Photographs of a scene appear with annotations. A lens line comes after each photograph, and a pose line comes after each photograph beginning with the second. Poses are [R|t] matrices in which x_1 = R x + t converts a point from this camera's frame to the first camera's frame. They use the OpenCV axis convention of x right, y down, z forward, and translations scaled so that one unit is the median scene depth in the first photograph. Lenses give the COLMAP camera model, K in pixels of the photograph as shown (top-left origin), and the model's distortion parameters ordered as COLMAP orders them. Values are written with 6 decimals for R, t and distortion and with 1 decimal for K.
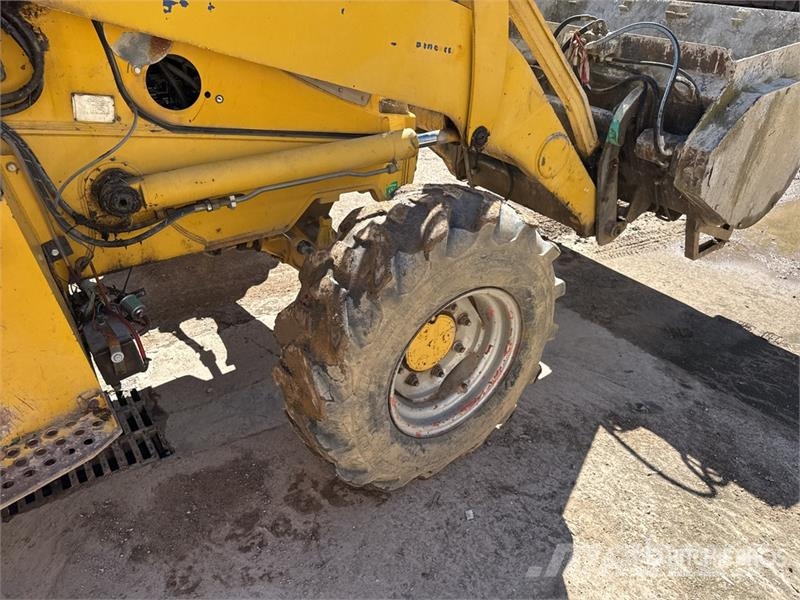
lens RADIAL K [[568.2, 0, 391.8], [0, 568.2, 300.4], [0, 0, 1]] dist [0.034377, -0.059617]
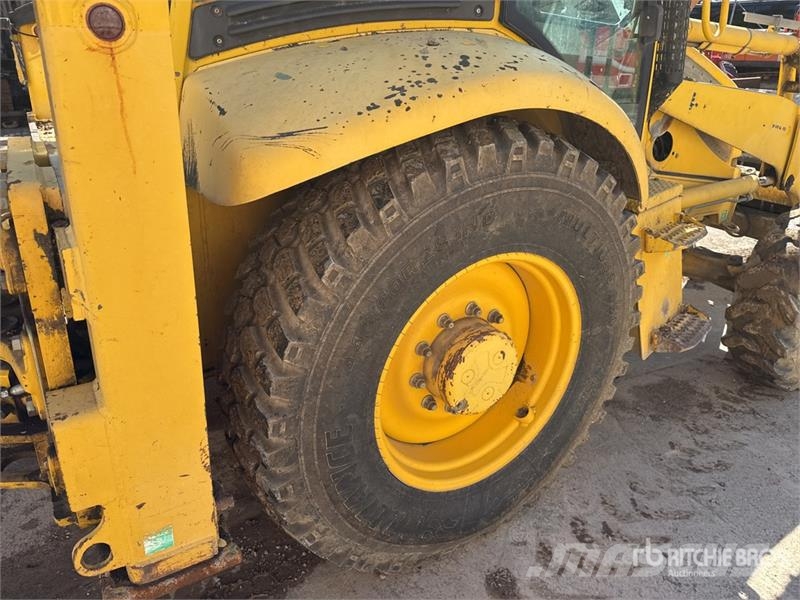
lens RADIAL K [[560.5, 0, 394.8], [0, 560.5, 301.5], [0, 0, 1]] dist [0.071391, -0.096601]
pose [[0.999119, 0.001263, -0.041945, -0.821289], [-0.006890, 0.990919, -0.134283, 0.243177], [0.041394, 0.134454, 0.990055, -0.514579]]
